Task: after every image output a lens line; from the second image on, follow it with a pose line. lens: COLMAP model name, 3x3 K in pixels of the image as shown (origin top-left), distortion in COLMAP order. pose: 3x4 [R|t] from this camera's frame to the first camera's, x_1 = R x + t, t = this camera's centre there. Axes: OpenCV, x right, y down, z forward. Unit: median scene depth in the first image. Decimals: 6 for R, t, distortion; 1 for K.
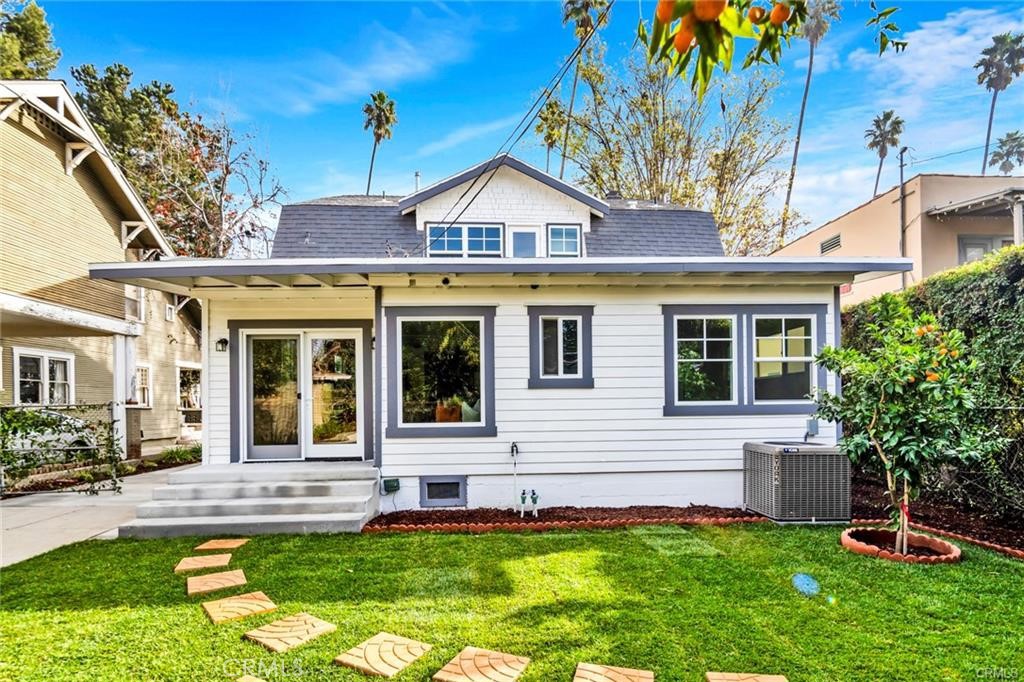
lens RADIAL K [[528.7, 0, 512.0], [0, 528.7, 384.5], [0, 0, 1]] dist [0.002595, -0.002058]
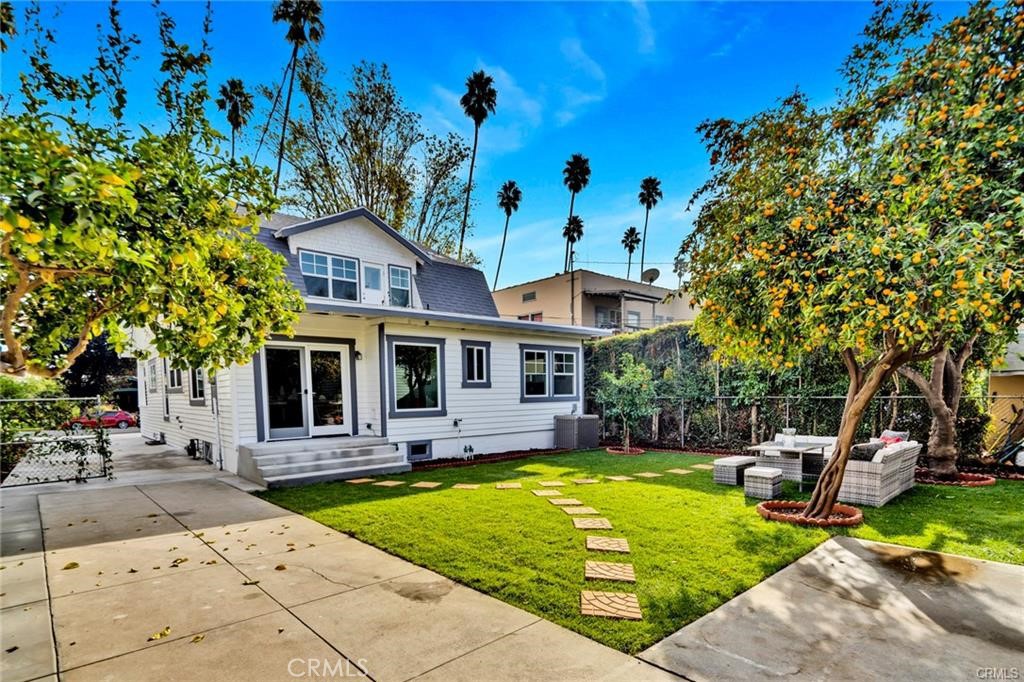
lens RADIAL K [[528.7, 0, 512.0], [0, 528.7, 384.5], [0, 0, 1]] dist [0.002595, -0.002058]
pose [[0.776652, 0.011438, 0.629826, -0.921874], [-0.019749, 0.999786, 0.006197, -0.017061], [-0.629620, -0.017251, 0.776712, -0.442994]]
